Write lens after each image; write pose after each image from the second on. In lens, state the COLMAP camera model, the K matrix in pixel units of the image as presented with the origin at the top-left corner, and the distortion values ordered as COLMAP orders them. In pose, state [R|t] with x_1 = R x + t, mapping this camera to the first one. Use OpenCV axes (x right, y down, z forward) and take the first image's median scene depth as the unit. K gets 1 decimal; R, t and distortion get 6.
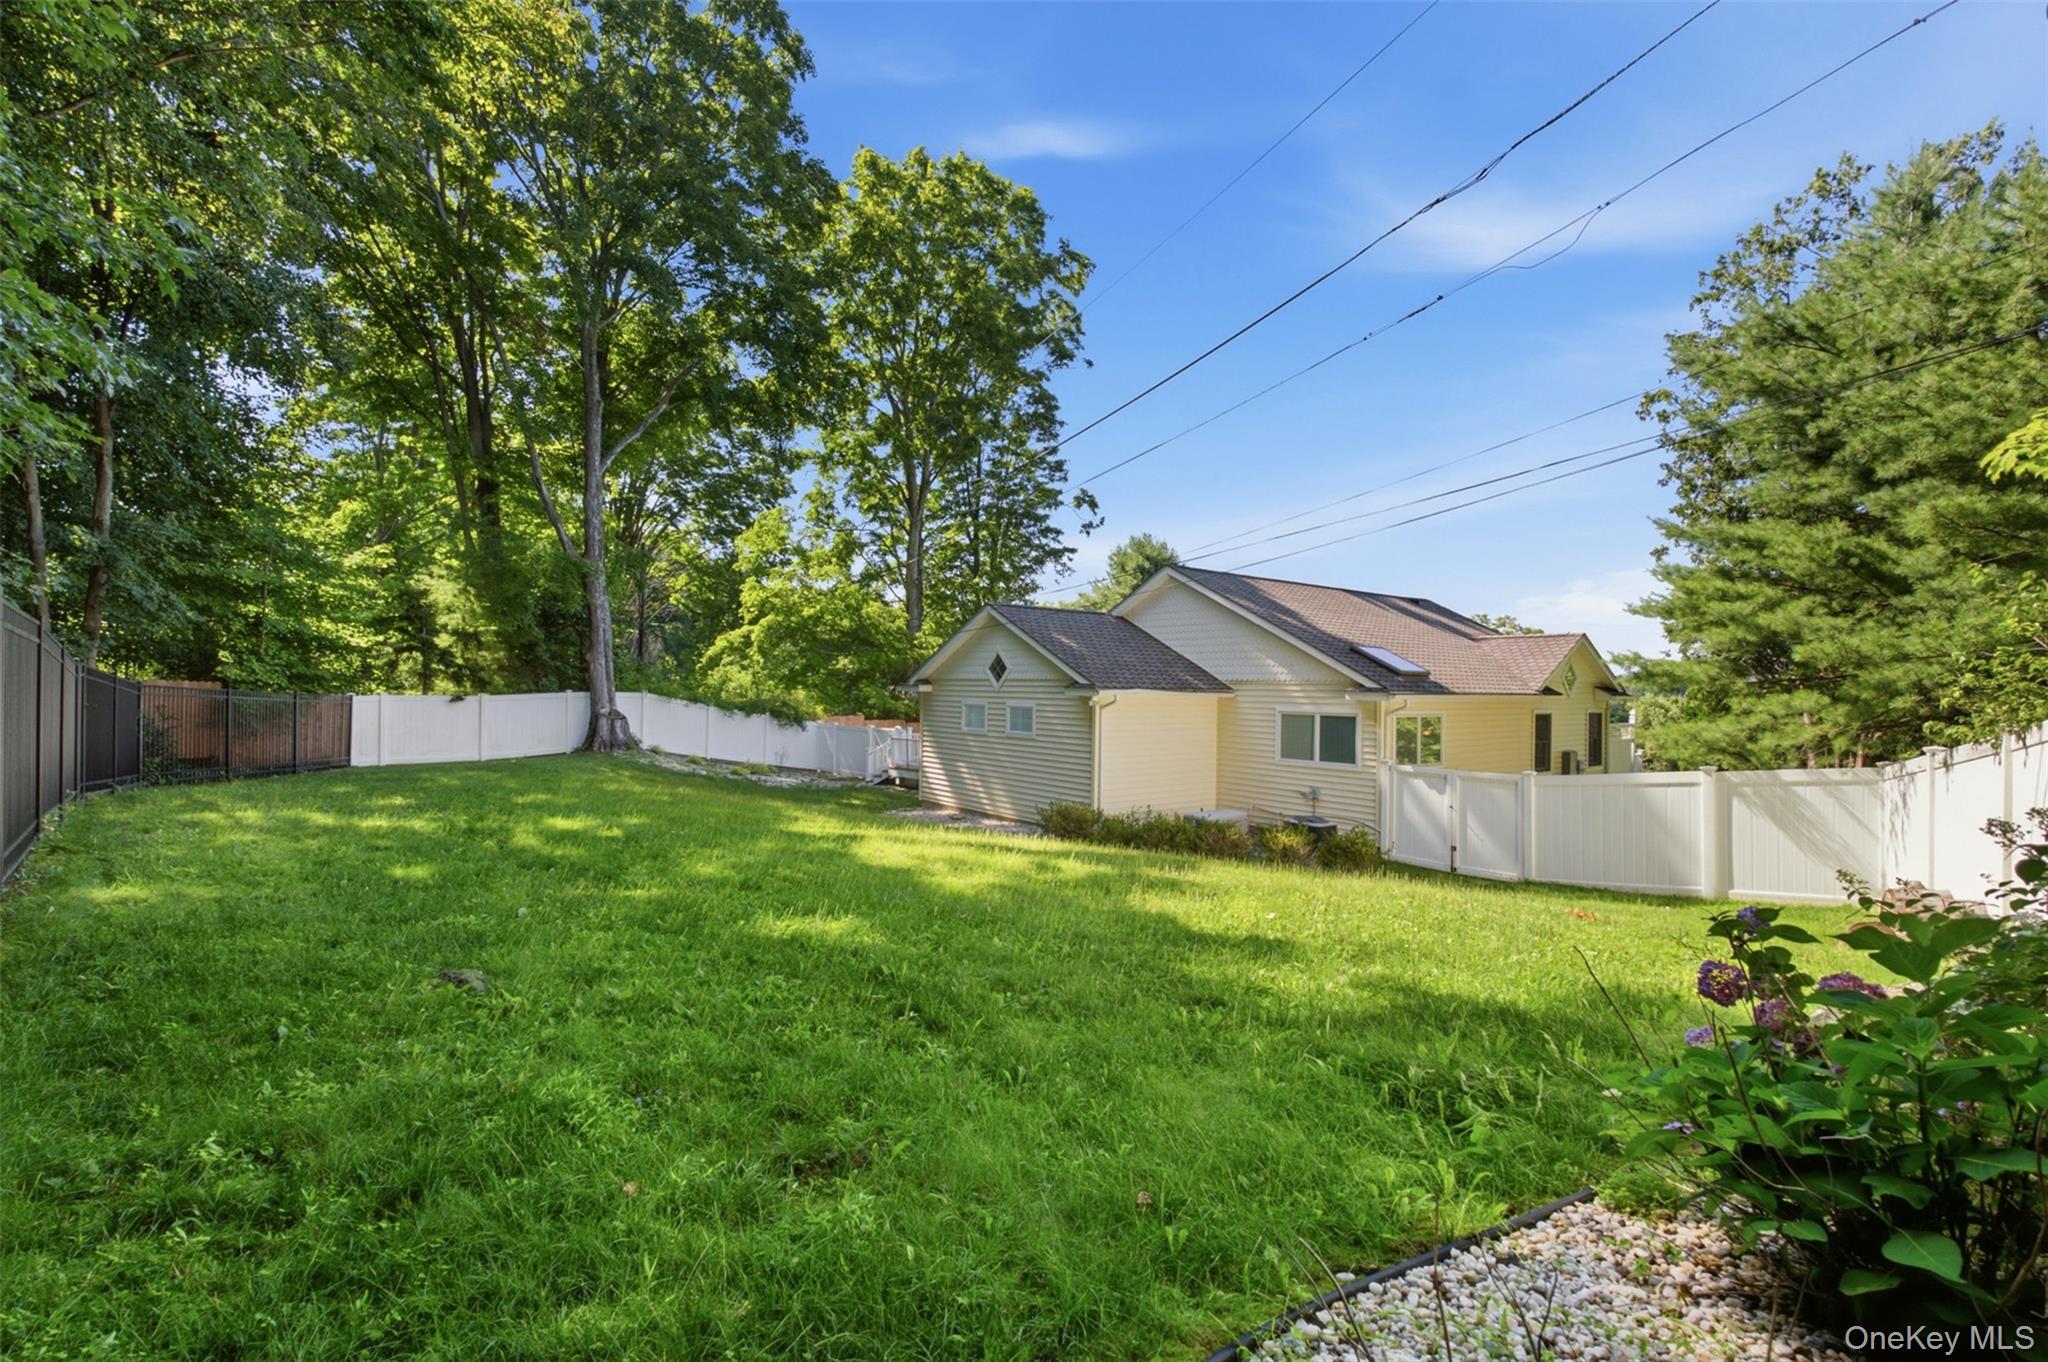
lens RADIAL K [[926.8, 0, 1021.1], [0, 926.8, 666.2], [0, 0, 1]] dist [-0.000592, -0.000161]
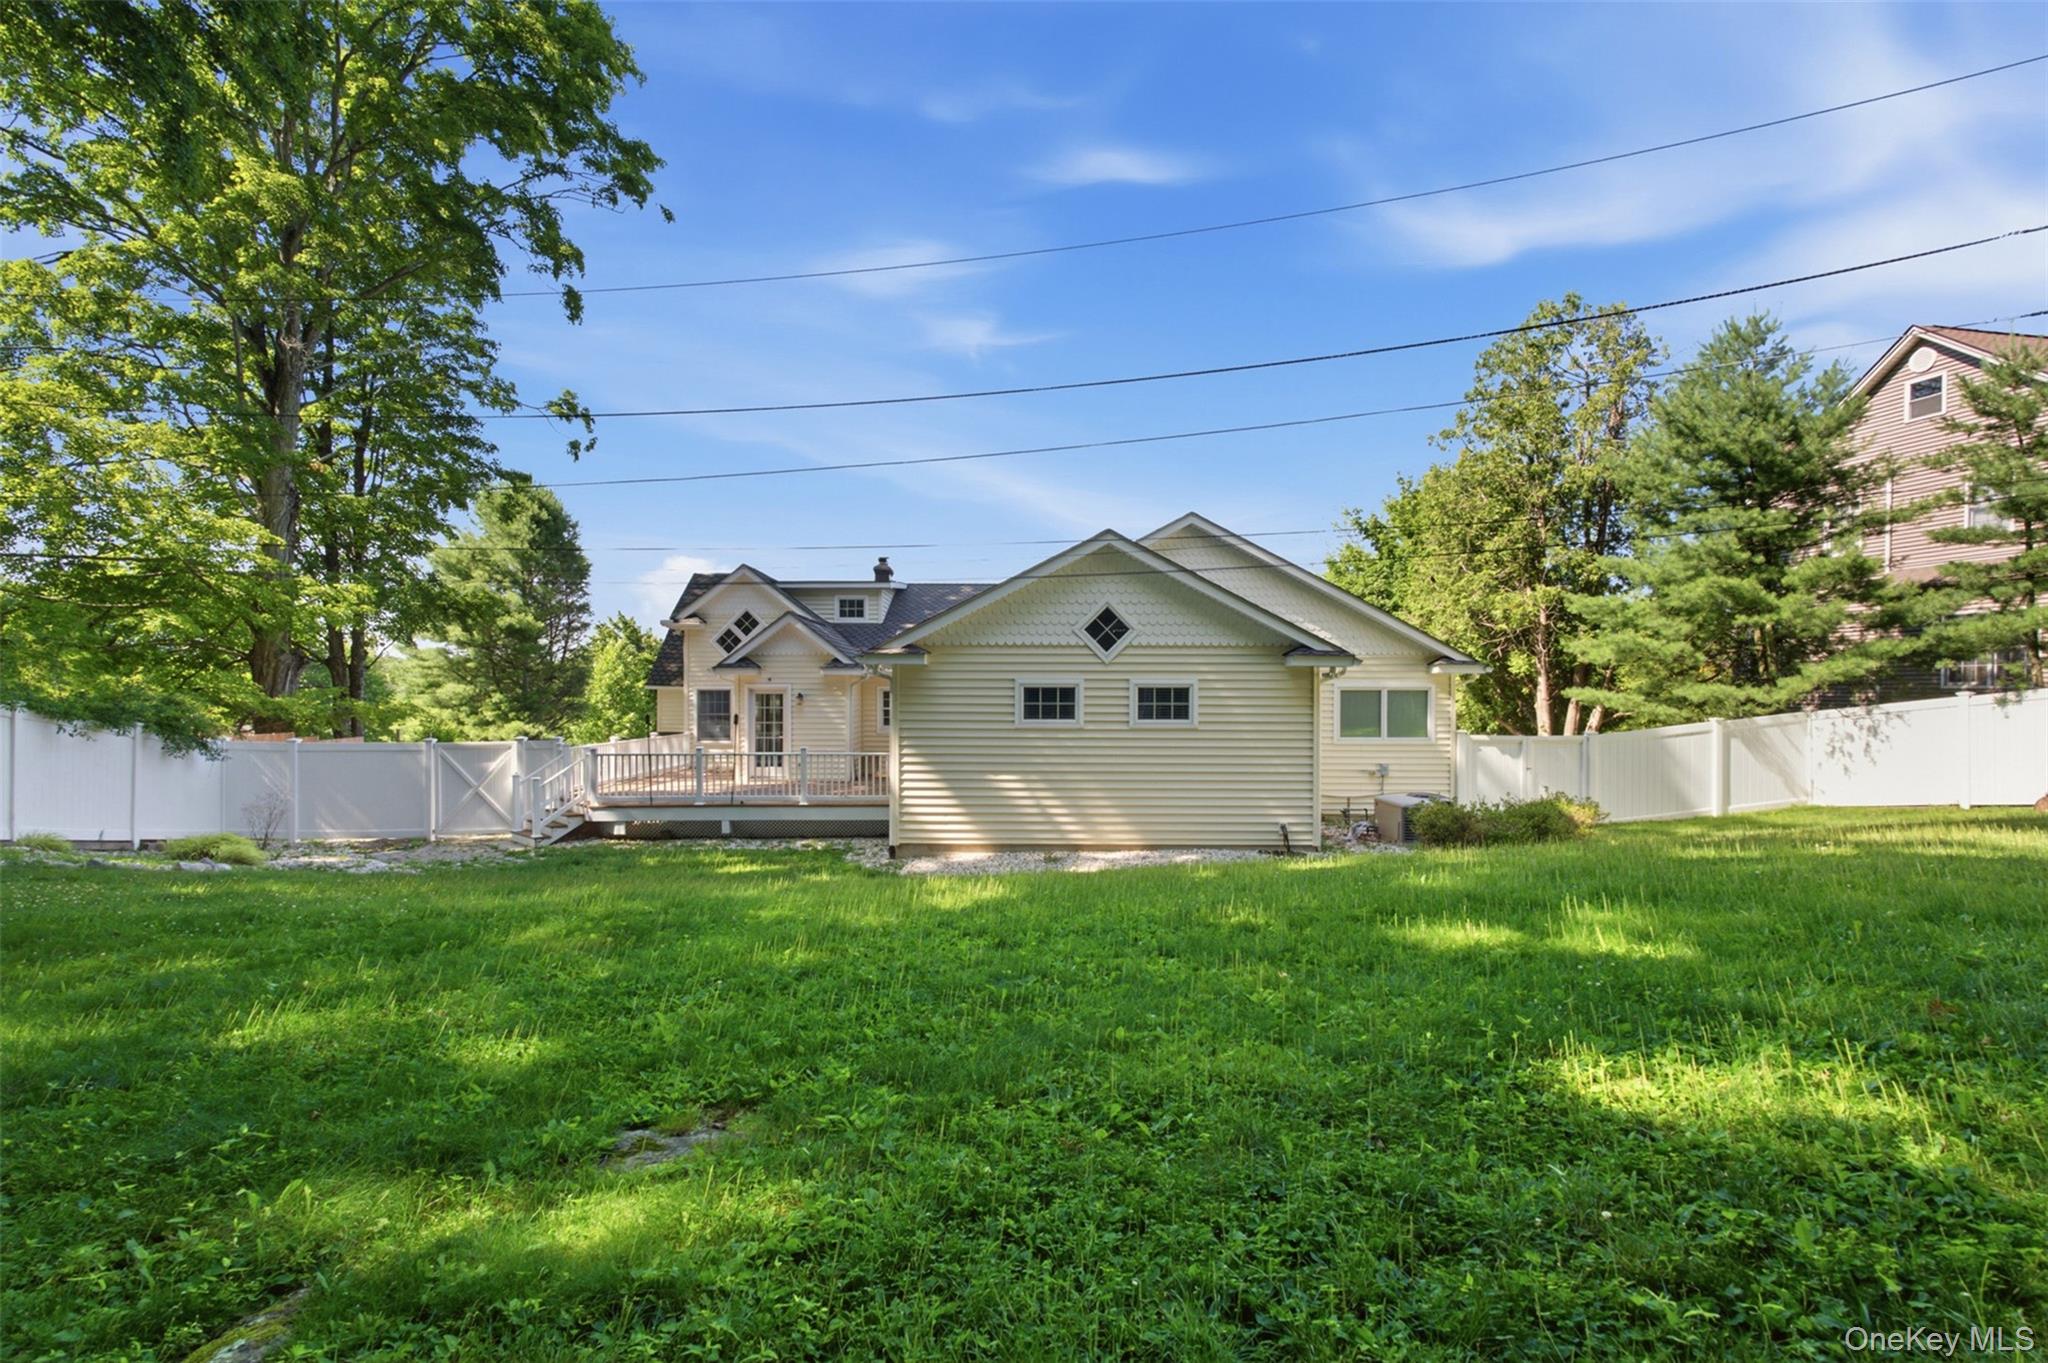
lens RADIAL K [[926.8, 0, 1021.1], [0, 926.8, 666.7], [0, 0, 1]] dist [-0.000592, -0.000161]
pose [[0.607565, 0.009185, 0.794217, -0.606331], [-0.011690, 0.999928, -0.002621, 0.032132], [-0.794184, -0.007692, 0.607629, 0.634202]]
